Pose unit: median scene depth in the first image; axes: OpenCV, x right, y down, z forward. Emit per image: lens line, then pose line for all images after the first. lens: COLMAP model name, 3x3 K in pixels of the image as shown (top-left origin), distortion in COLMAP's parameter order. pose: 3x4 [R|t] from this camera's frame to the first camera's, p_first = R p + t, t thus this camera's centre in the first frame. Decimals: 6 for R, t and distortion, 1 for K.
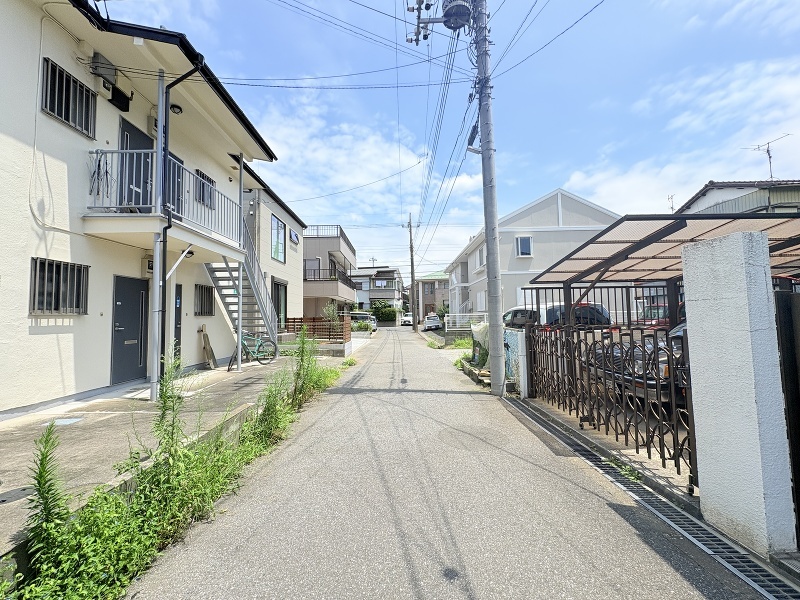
lens RADIAL K [[318.4, 0, 397.5], [0, 318.4, 298.0], [0, 0, 1]] dist [-0.001180, 0.000402]
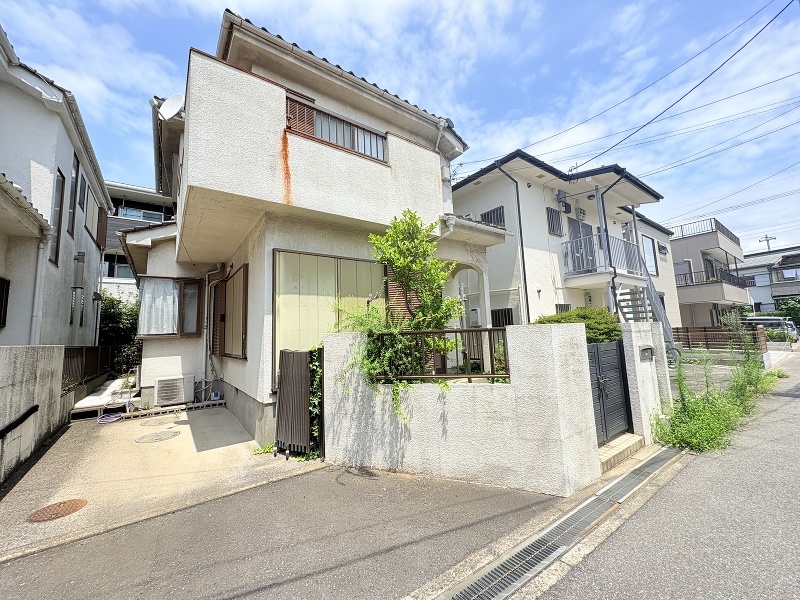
lens RADIAL K [[318.4, 0, 399.9], [0, 318.4, 297.3], [0, 0, 1]] dist [-0.001180, 0.000402]
pose [[0.588604, -0.101586, -0.802014, -0.057516], [0.076592, 0.994618, -0.069771, -0.085966], [0.804785, -0.020360, 0.593217, -0.871201]]
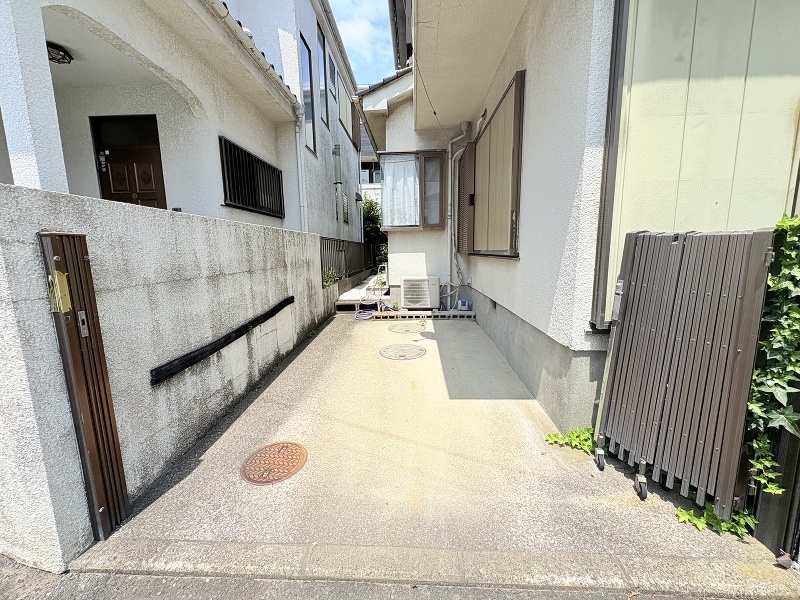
lens RADIAL K [[318.4, 0, 398.2], [0, 318.4, 298.5], [0, 0, 1]] dist [-0.001180, 0.000402]
pose [[-0.057158, 0.166899, -0.984316, -0.534633], [0.075459, 0.983830, 0.162435, -0.039111], [0.995509, -0.064991, -0.068828, -0.850726]]
